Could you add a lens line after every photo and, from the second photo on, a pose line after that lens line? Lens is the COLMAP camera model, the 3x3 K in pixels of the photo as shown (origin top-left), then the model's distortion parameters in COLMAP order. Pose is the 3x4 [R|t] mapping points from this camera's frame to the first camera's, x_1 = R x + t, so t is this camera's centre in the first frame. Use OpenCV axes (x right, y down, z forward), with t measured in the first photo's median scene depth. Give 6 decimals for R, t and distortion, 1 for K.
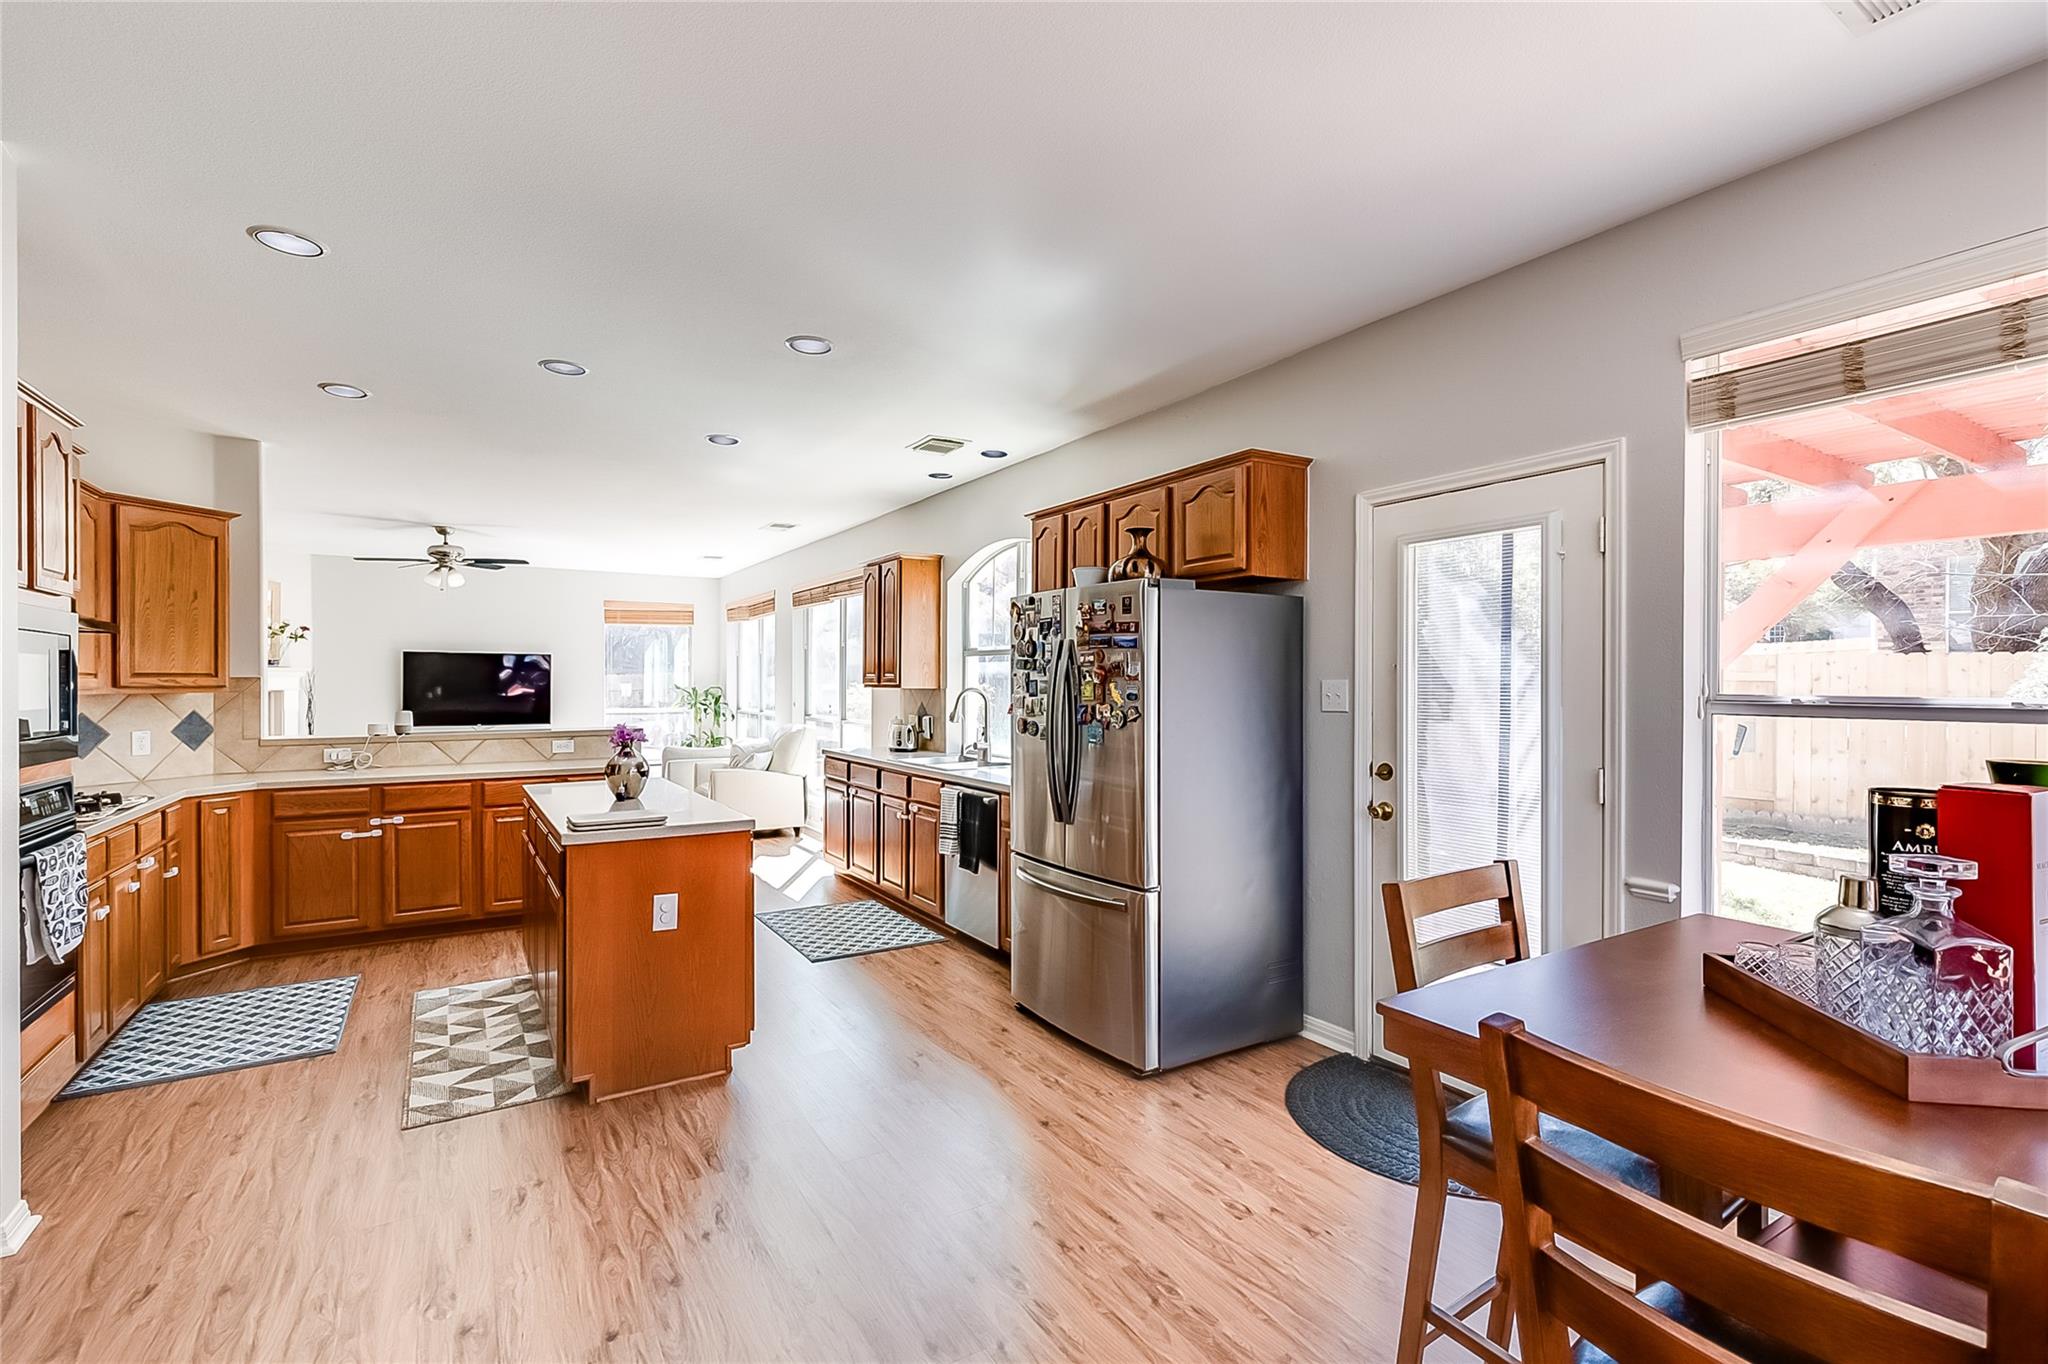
lens RADIAL K [[925.5, 0, 1034.4], [0, 925.5, 686.8], [0, 0, 1]] dist [0.001298, 0.000051]
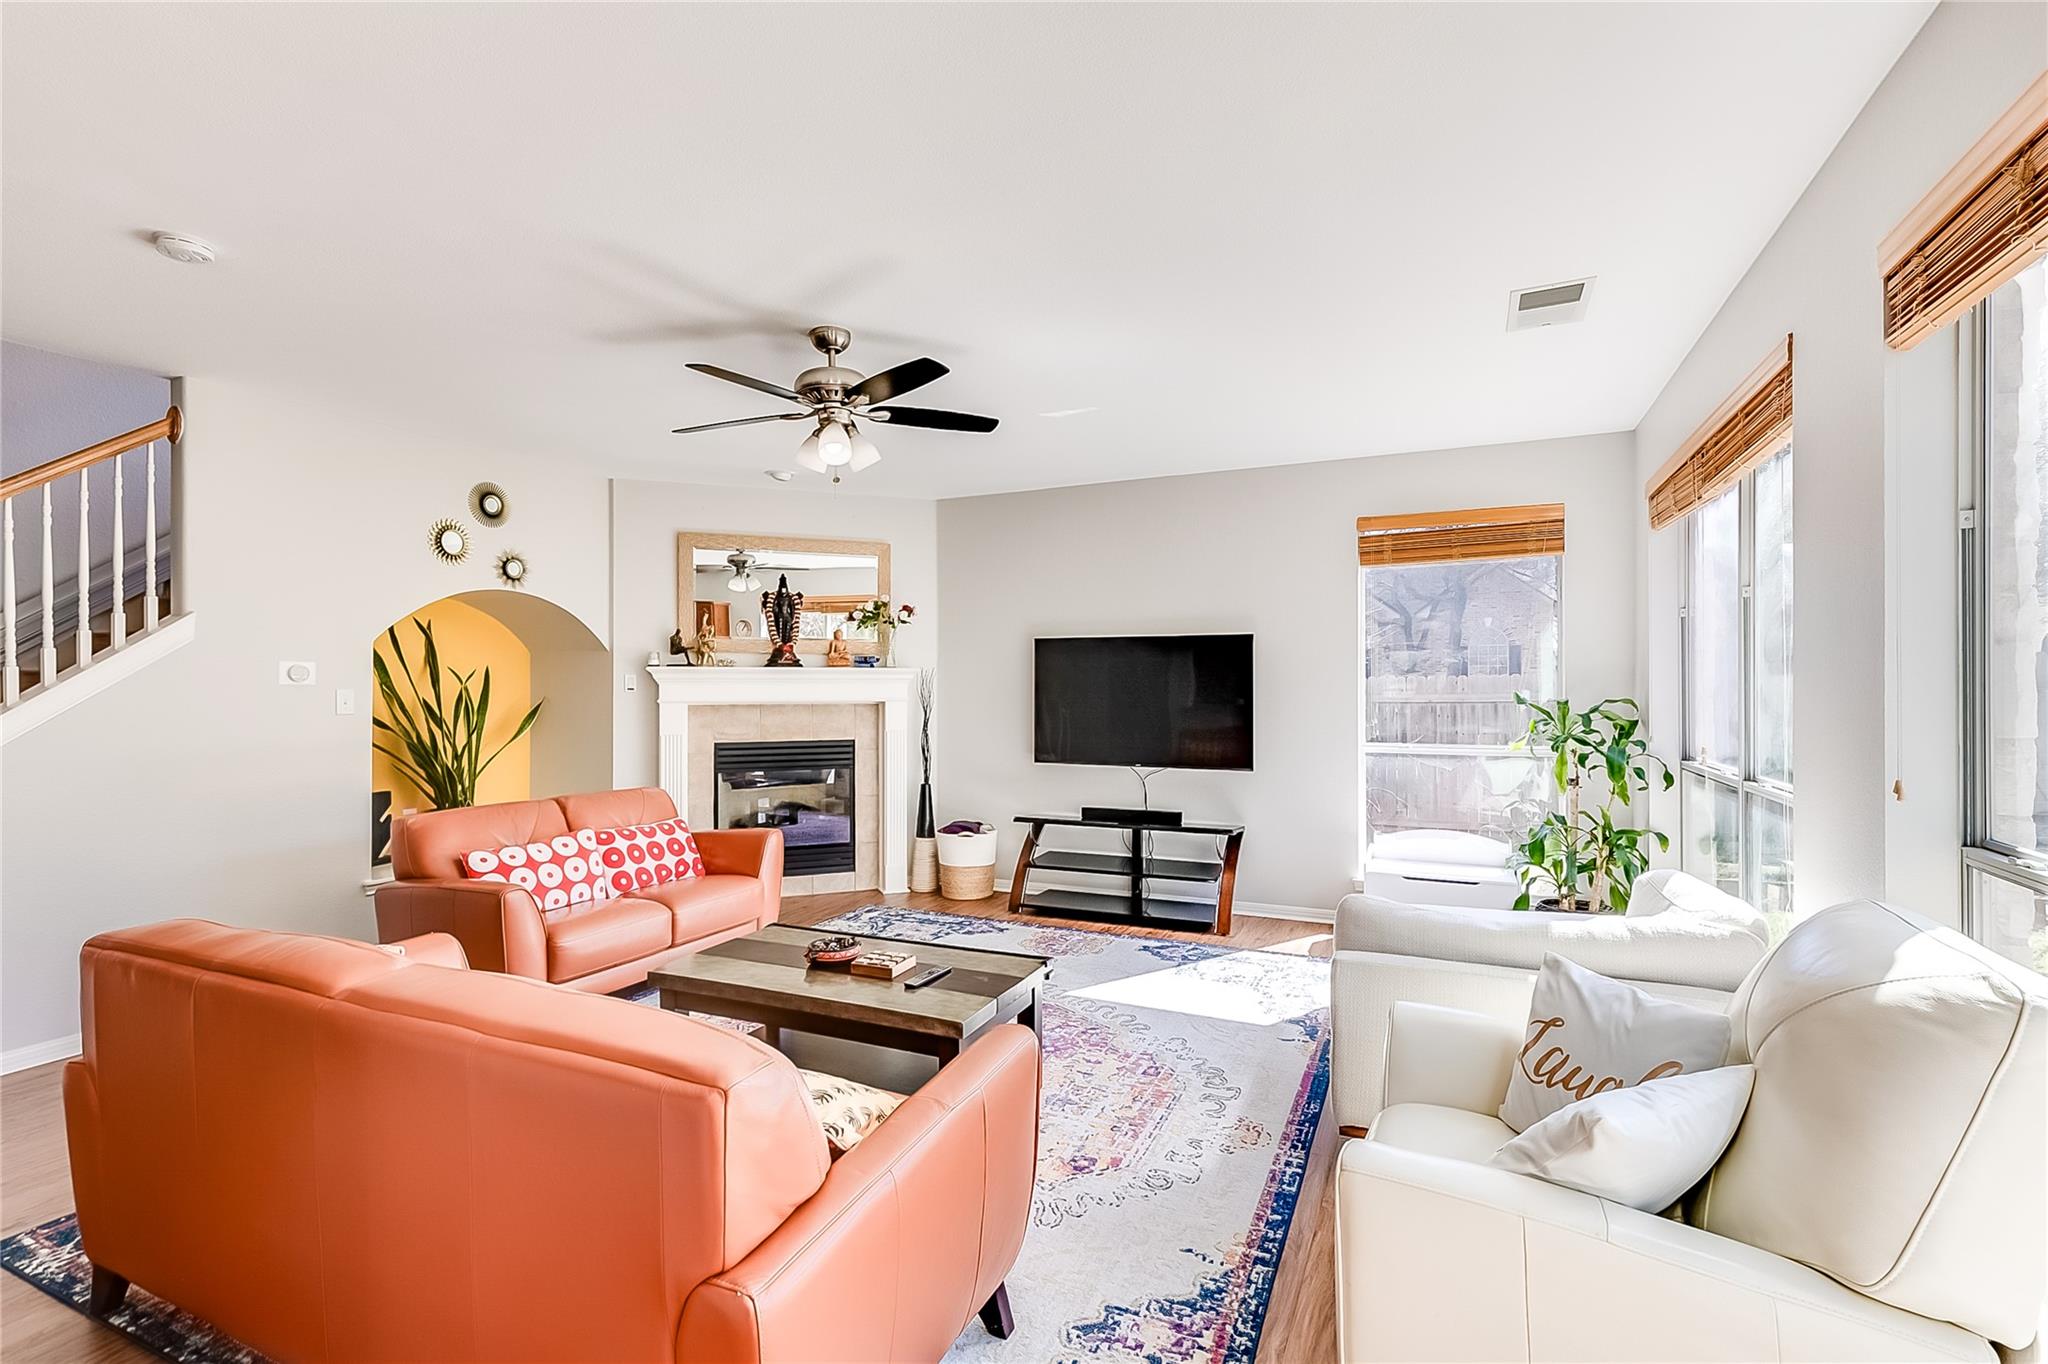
lens RADIAL K [[925.5, 0, 1034.4], [0, 925.5, 686.8], [0, 0, 1]] dist [0.001298, 0.000051]
pose [[0.553494, -0.003100, -0.832847, -0.355410], [-0.000446, 0.999992, -0.004019, -0.008315], [0.832853, 0.002596, 0.553488, 1.328748]]
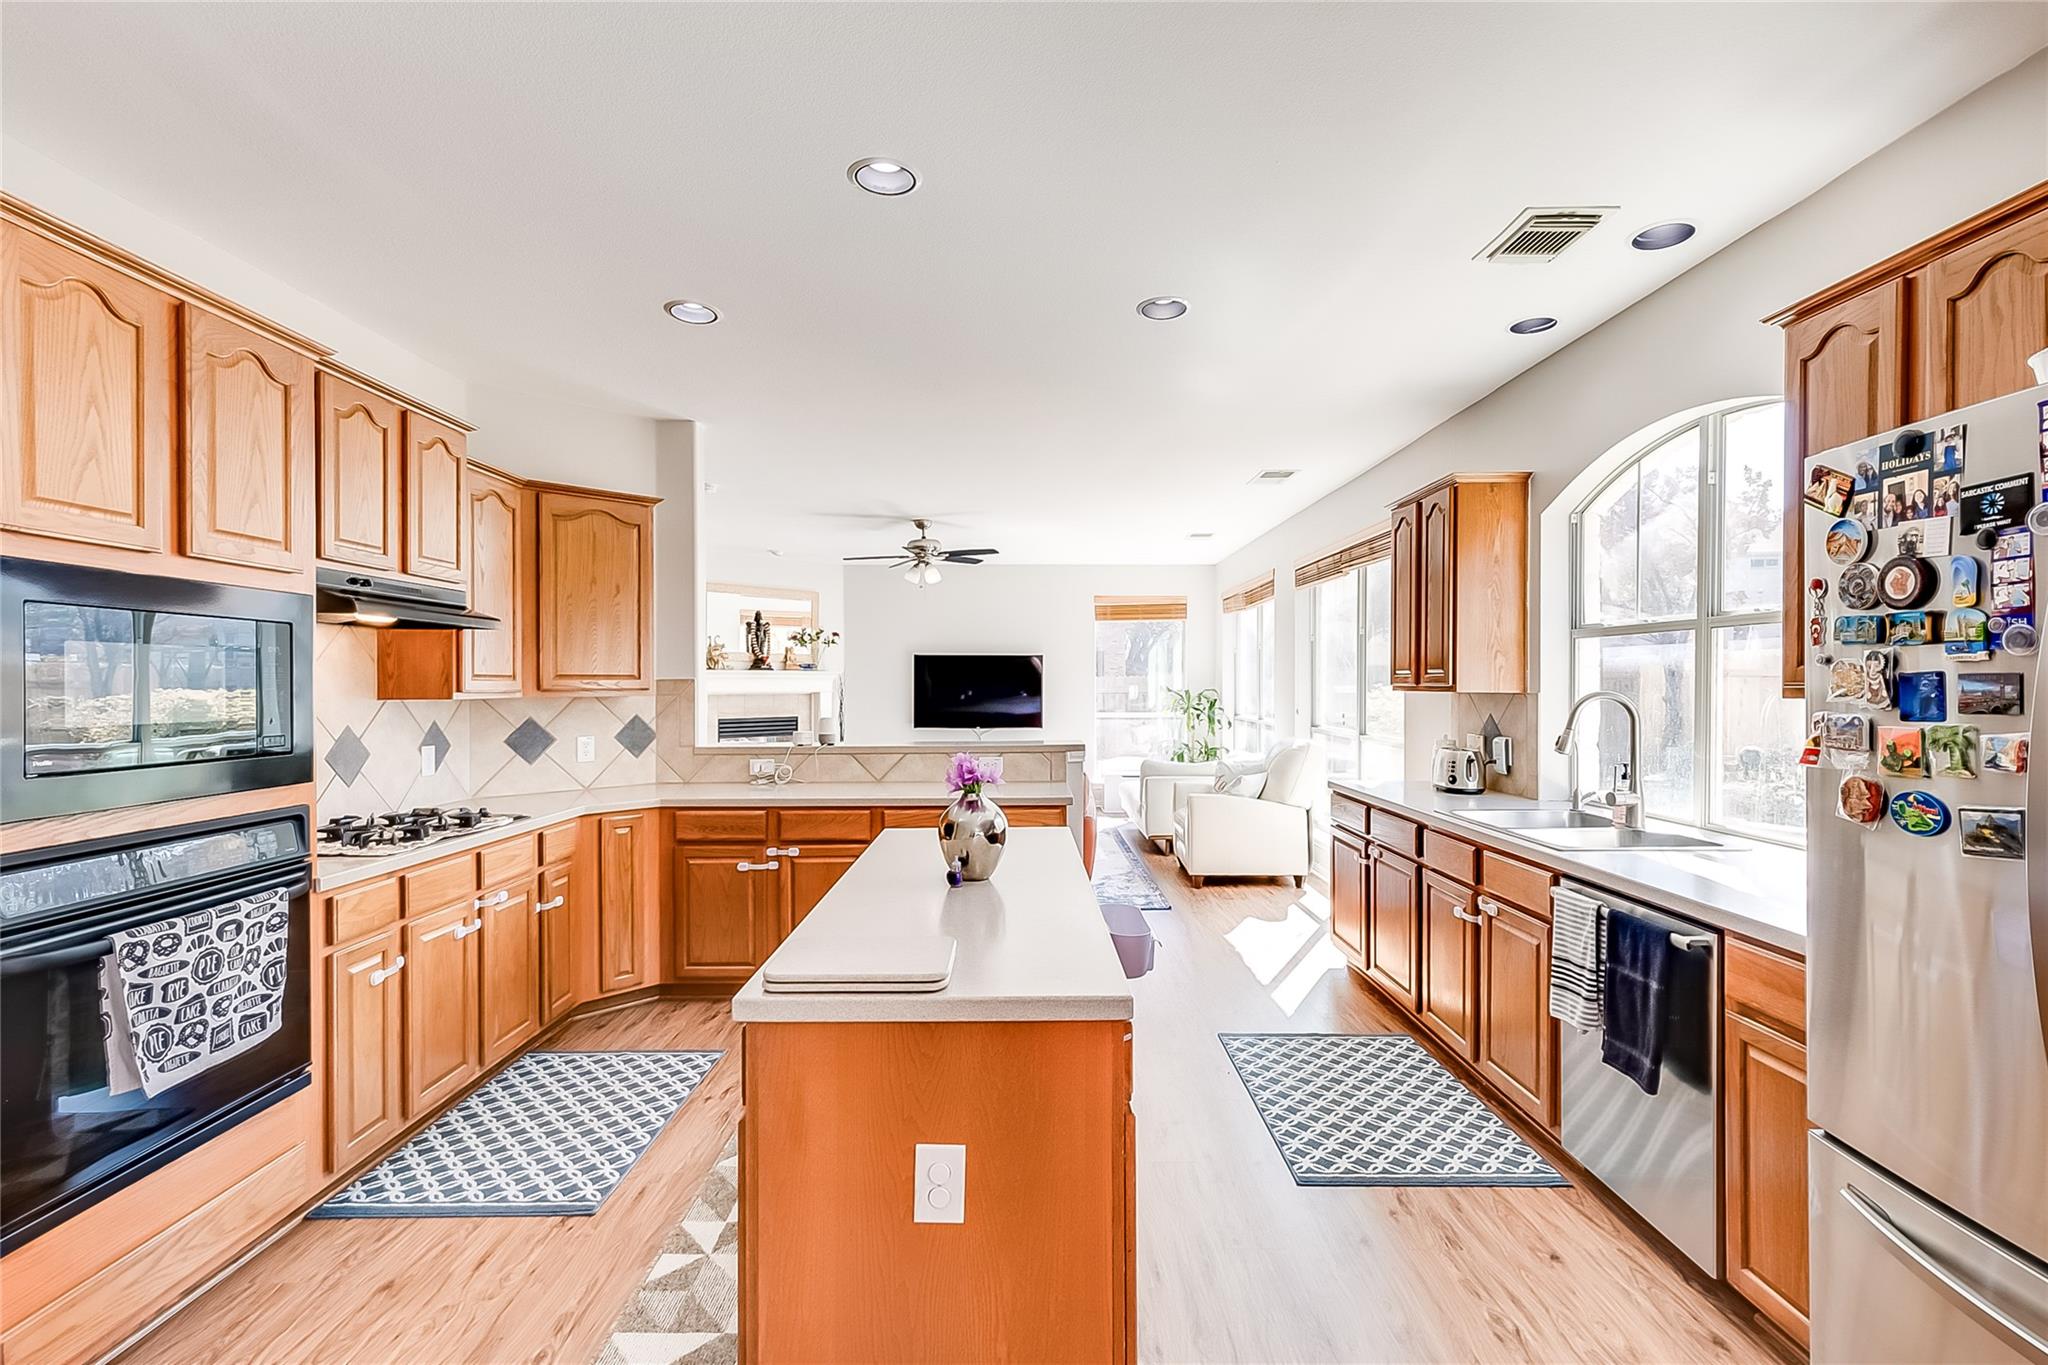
lens RADIAL K [[928.8, 0, 1023.0], [0, 928.8, 685.7], [0, 0, 1]] dist [0.004955, 0.000095]
pose [[0.847933, -0.001353, -0.530101, -0.074705], [-0.000371, 0.999995, -0.003146, -0.001083], [0.530103, 0.002864, 0.847928, 0.394538]]
